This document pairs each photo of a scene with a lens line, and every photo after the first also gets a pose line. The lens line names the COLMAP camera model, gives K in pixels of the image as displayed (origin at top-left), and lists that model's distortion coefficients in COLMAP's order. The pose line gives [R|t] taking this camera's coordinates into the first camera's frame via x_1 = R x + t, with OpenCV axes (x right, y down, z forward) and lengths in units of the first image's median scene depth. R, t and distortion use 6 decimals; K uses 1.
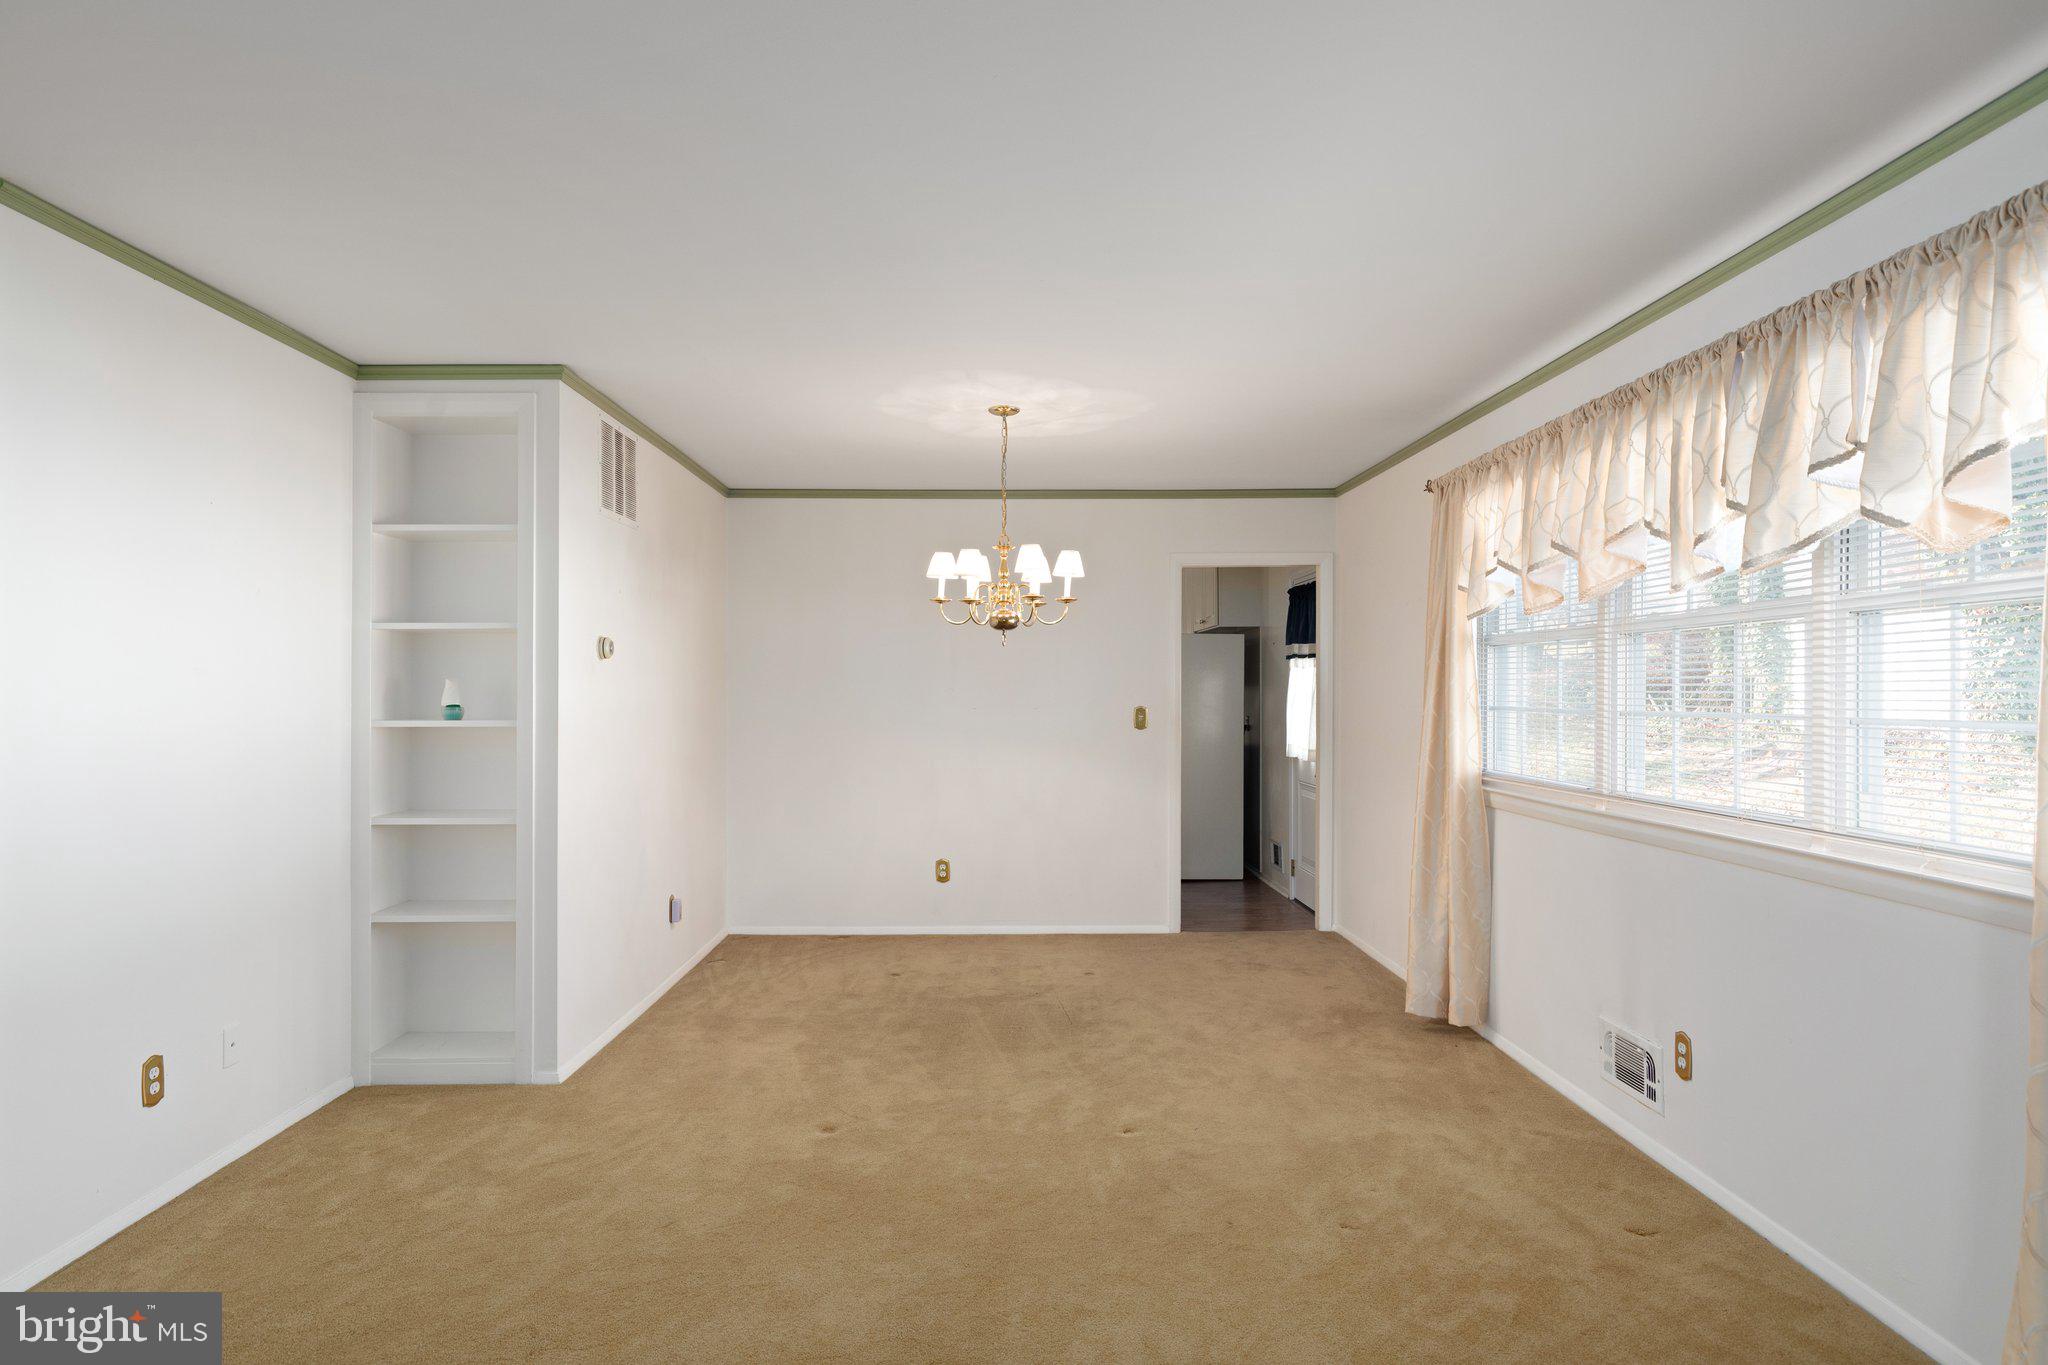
lens RADIAL K [[1158.9, 0, 1021.3], [0, 1158.9, 681.5], [0, 0, 1]] dist [0.007063, -0.001597]
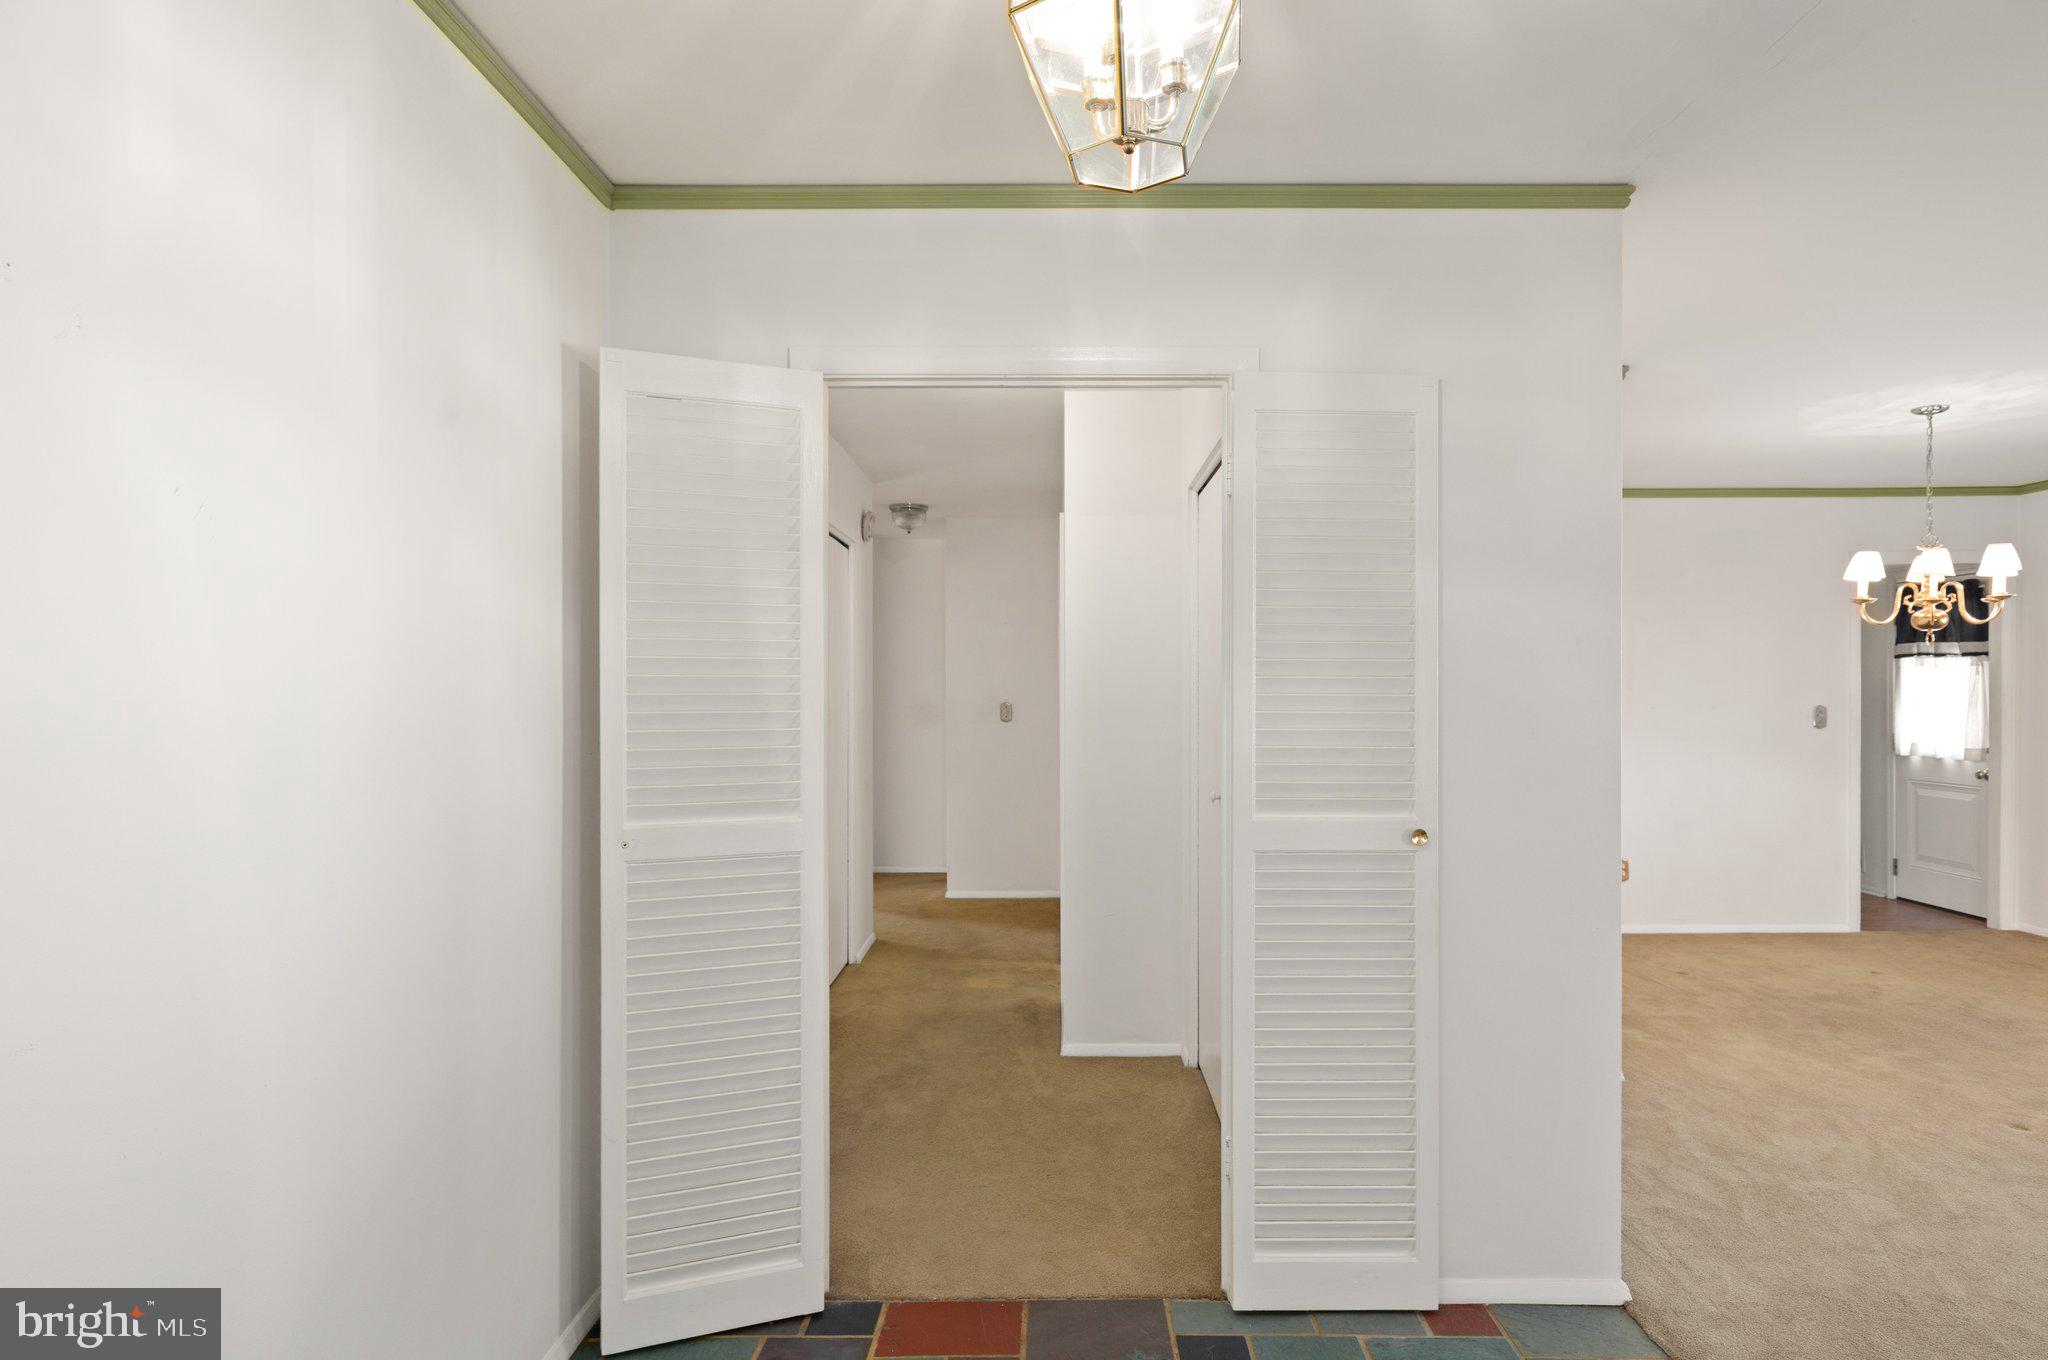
lens RADIAL K [[1158.9, 0, 1024.0], [0, 1158.9, 686.3], [0, 0, 1]] dist [0.007063, -0.001597]
pose [[0.999990, -0.001359, -0.004202, -0.775122], [0.001372, 0.999994, 0.003324, 0.000867], [0.004197, -0.003329, 0.999986, -0.006957]]
